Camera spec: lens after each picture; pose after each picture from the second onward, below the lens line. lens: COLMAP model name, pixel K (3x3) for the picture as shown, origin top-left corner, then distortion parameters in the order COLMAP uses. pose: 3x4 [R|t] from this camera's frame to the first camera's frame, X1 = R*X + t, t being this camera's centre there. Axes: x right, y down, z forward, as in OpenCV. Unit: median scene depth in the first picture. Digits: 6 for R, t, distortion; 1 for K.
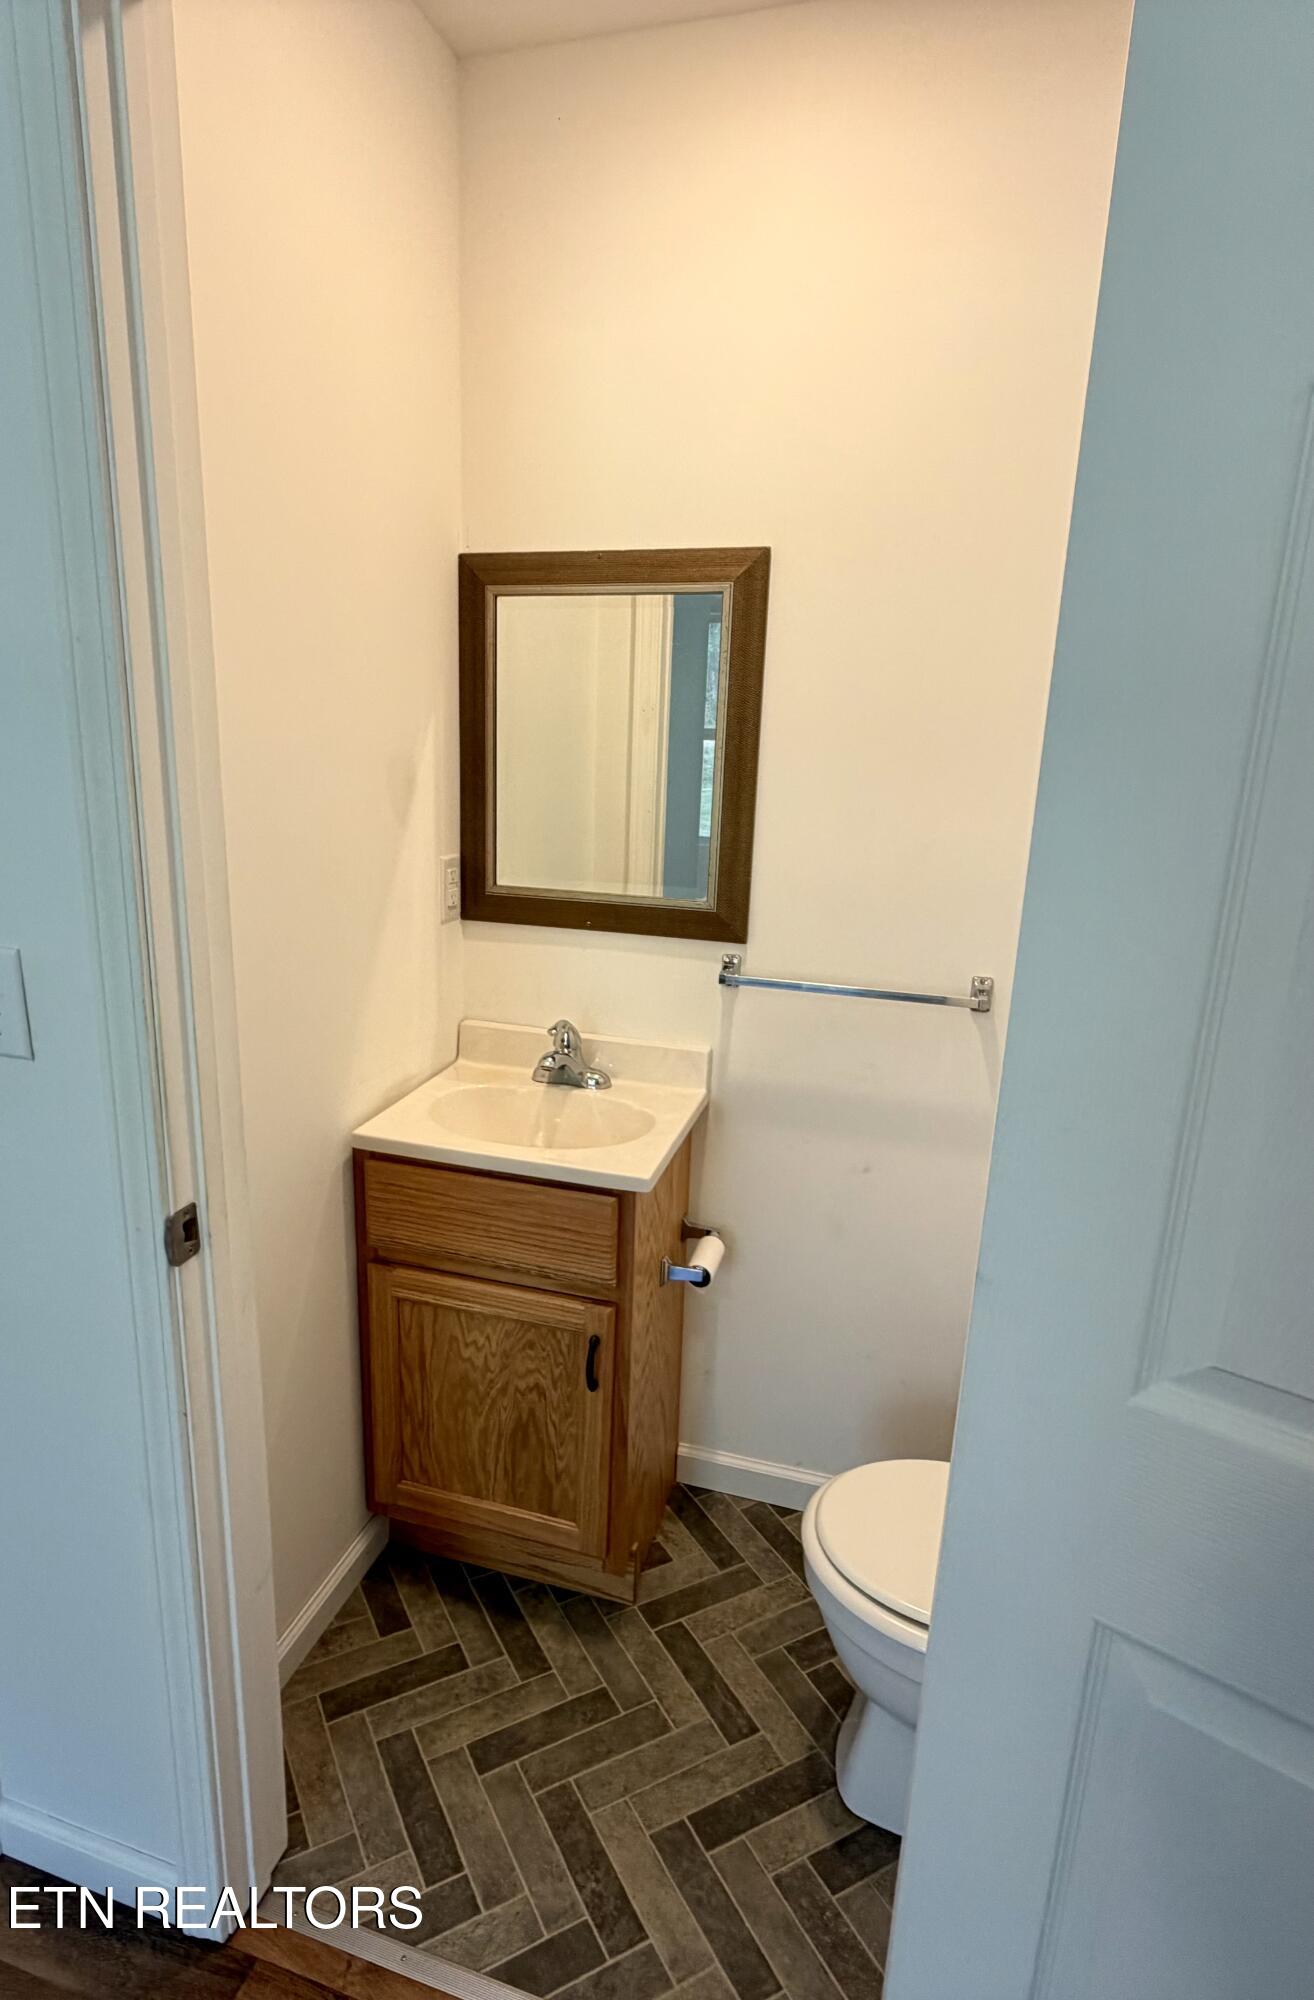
lens RADIAL K [[1023.8, 0, 614.9], [0, 1023.8, 1000.6], [0, 0, 1]] dist [0.022941, 0.000204]
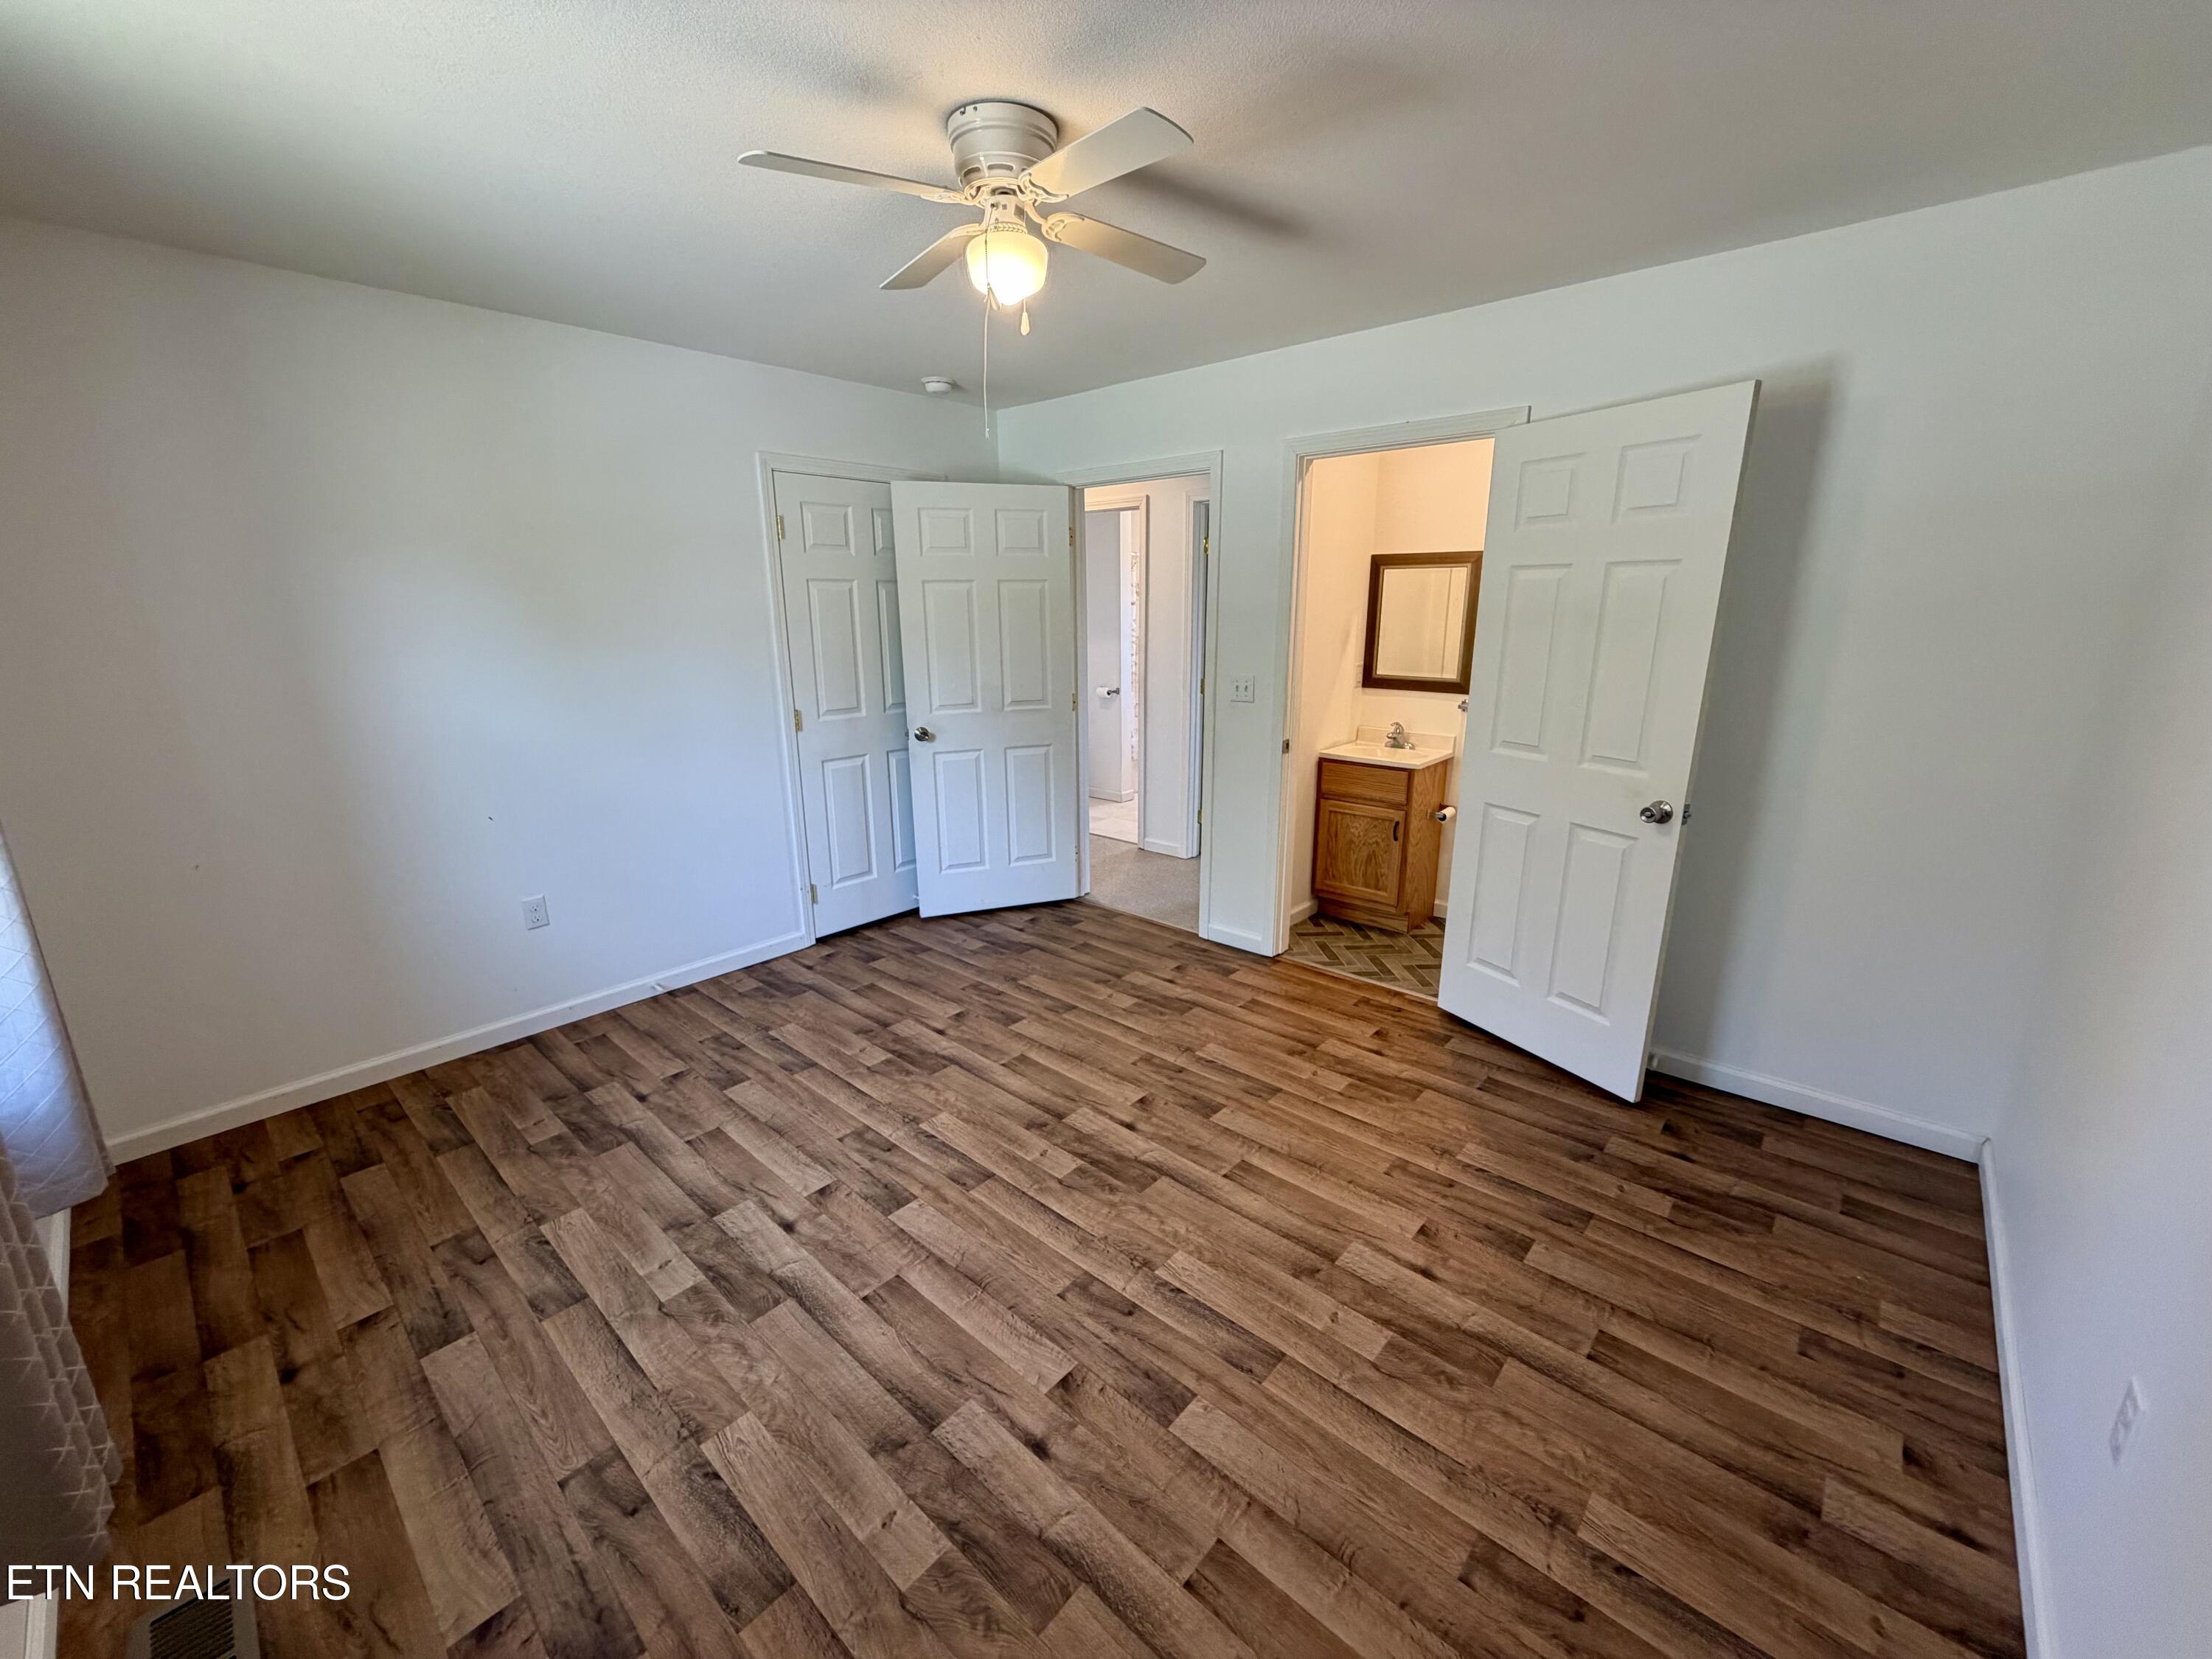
lens RADIAL K [[880.7, 0, 1106.0], [0, 880.7, 829.5], [0, 0, 1]] dist [-0.000162, 0.000366]
pose [[0.907559, 0.074684, -0.413229, 0.254421], [-0.075518, 0.997041, 0.014340, 0.356887], [0.413078, 0.018192, 0.910514, -1.570136]]
